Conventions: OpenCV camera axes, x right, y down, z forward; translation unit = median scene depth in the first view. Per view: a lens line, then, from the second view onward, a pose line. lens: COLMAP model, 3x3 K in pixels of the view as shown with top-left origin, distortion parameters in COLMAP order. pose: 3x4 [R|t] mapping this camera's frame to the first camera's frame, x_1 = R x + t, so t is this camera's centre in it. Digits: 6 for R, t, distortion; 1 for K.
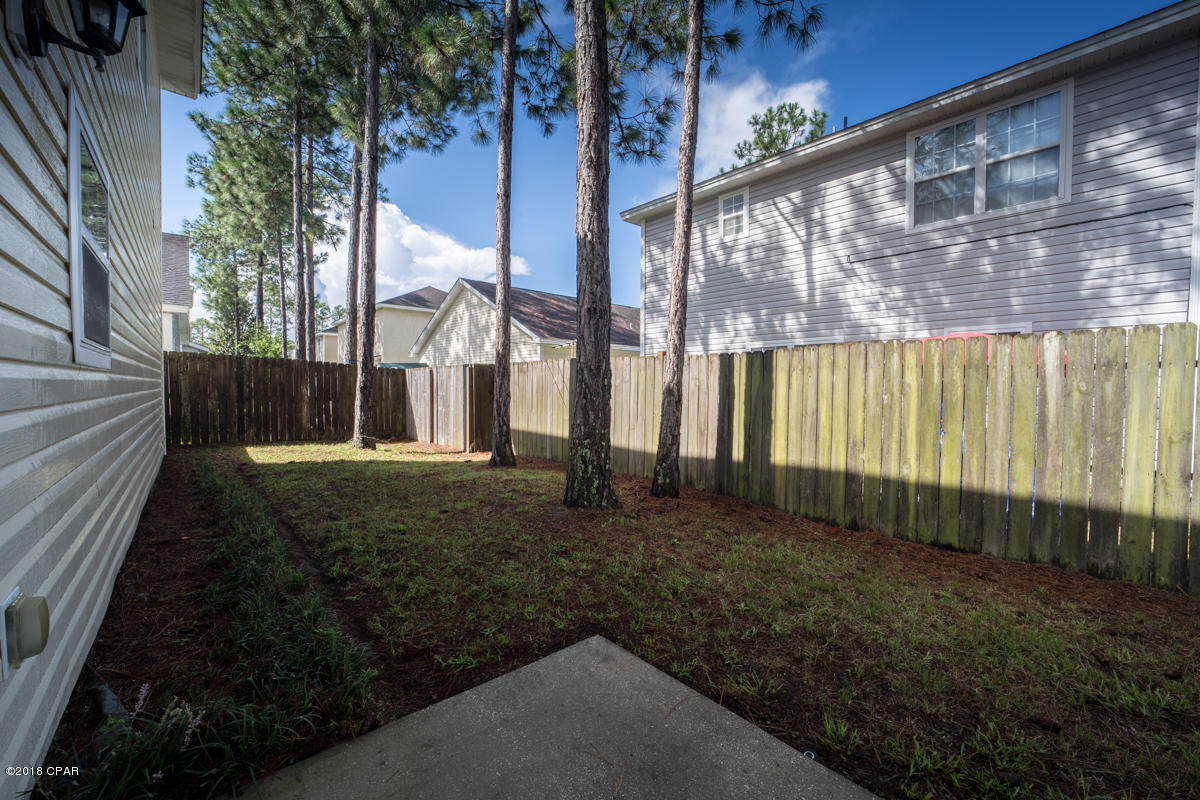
lens RADIAL K [[465.4, 0, 606.2], [0, 465.4, 404.2], [0, 0, 1]] dist [-0.036796, 0.007208]
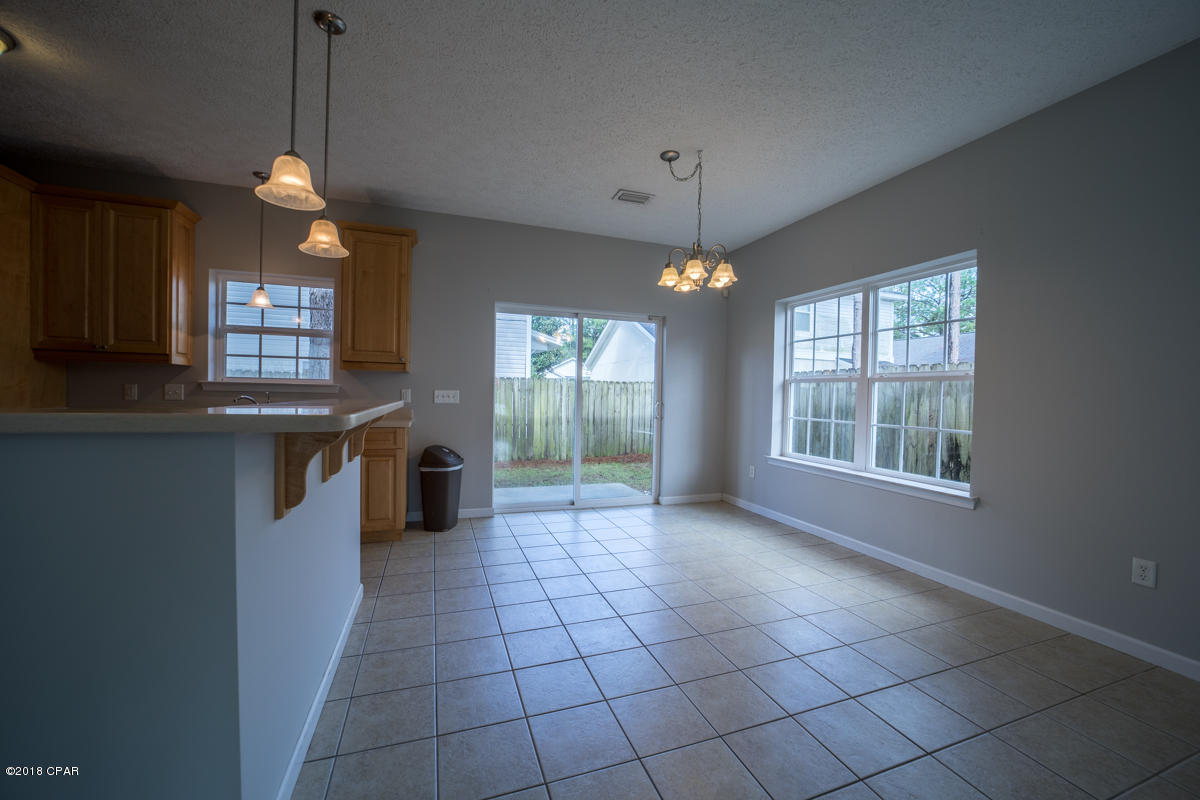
lens RADIAL K [[465.4, 0, 602.2], [0, 465.4, 403.9], [0, 0, 1]] dist [-0.036796, 0.007208]
pose [[0.378748, -0.016399, 0.925355, -0.716690], [0.015289, 0.999817, 0.011461, -0.010679], [-0.925374, 0.009808, 0.378929, -0.286744]]
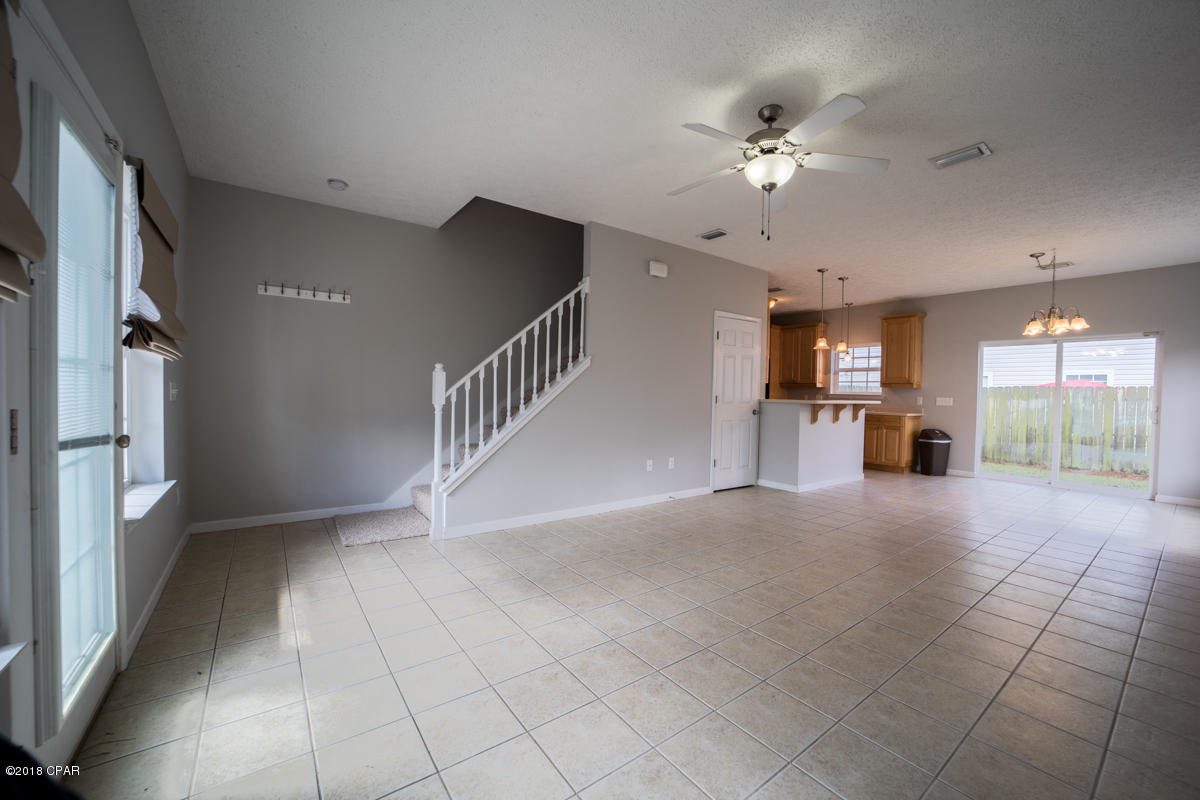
lens RADIAL K [[465.4, 0, 603.2], [0, 465.4, 403.4], [0, 0, 1]] dist [-0.036796, 0.007208]
pose [[0.995139, 0.016543, -0.097079, -0.890626], [-0.017694, 0.999783, -0.011012, 0.013049], [0.096875, 0.012676, 0.995216, -0.958051]]
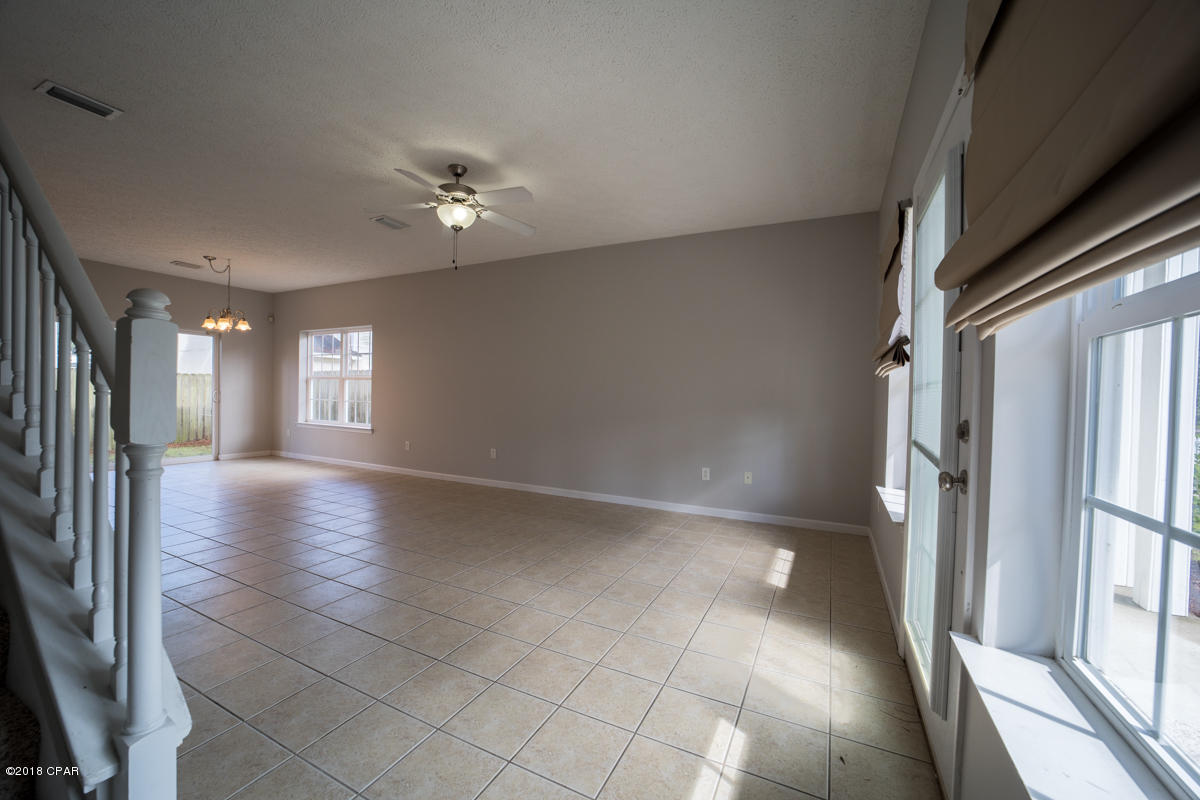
lens RADIAL K [[465.4, 0, 603.6], [0, 465.4, 401.8], [0, 0, 1]] dist [-0.036796, 0.007208]
pose [[-0.366636, -0.027796, 0.929949, -1.303655], [0.011358, 0.999345, 0.034348, -0.003924], [-0.930295, 0.023156, -0.366080, -0.535943]]
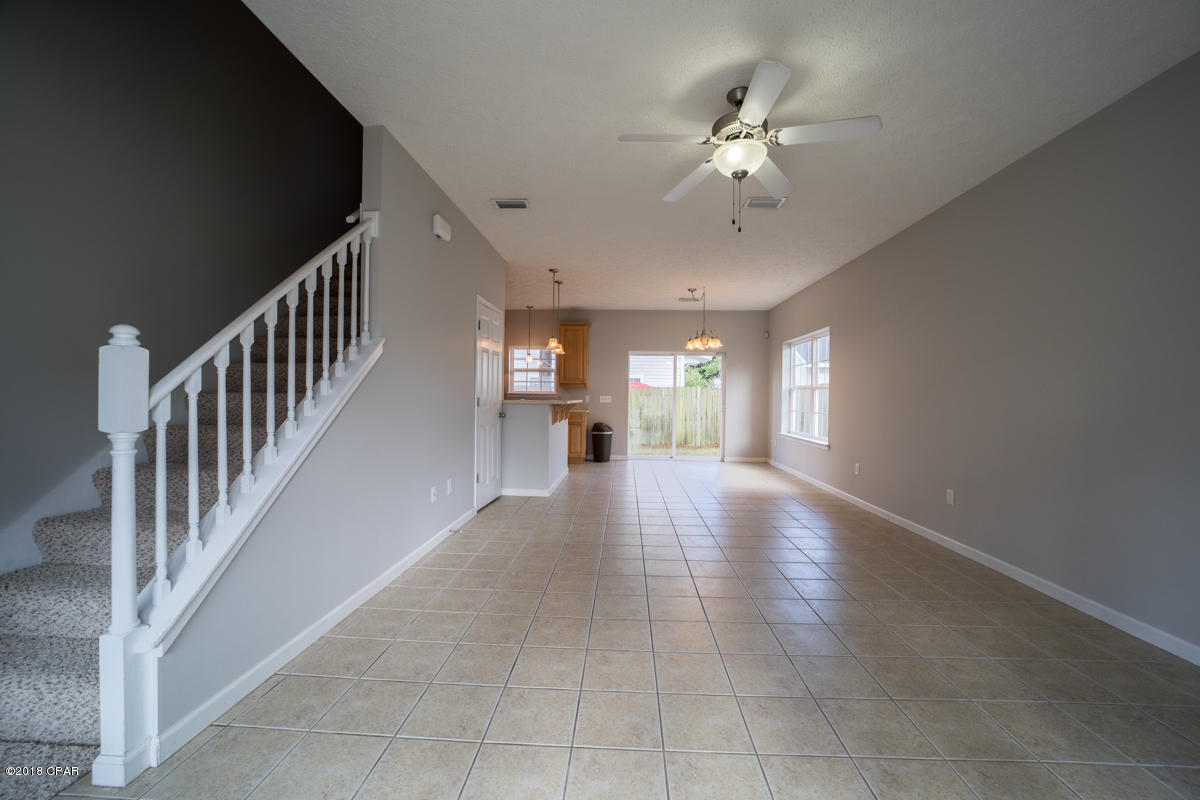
lens RADIAL K [[465.4, 0, 602.3], [0, 465.4, 403.2], [0, 0, 1]] dist [-0.036796, 0.007208]
pose [[0.708036, -0.006397, 0.706148, -1.116664], [0.016872, 0.999827, -0.007859, 0.004318], [-0.705975, 0.017478, 0.708021, -0.744451]]
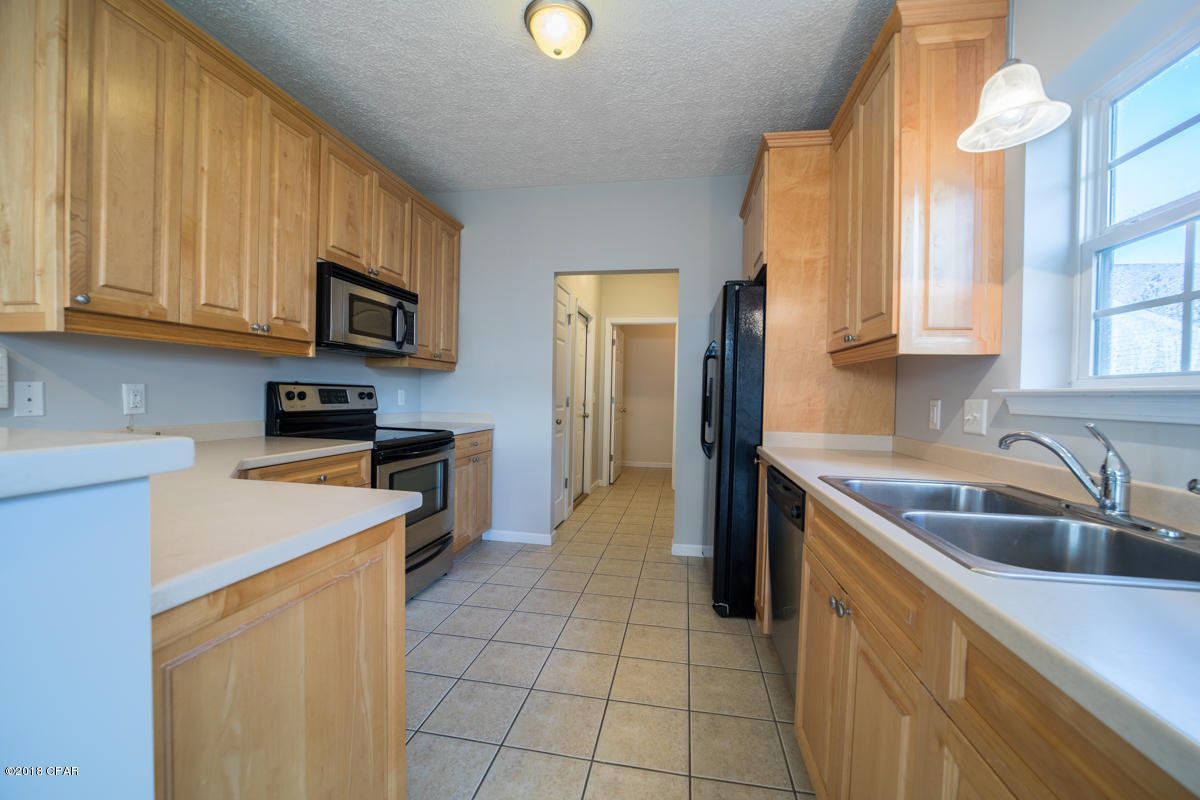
lens RADIAL K [[465.4, 0, 602.9], [0, 465.4, 402.4], [0, 0, 1]] dist [-0.036796, 0.007208]
pose [[0.607827, 0.021733, -0.793772, -0.361770], [-0.046095, 0.998905, -0.007947, -0.021825], [0.792731, 0.041419, 0.608163, 0.055974]]
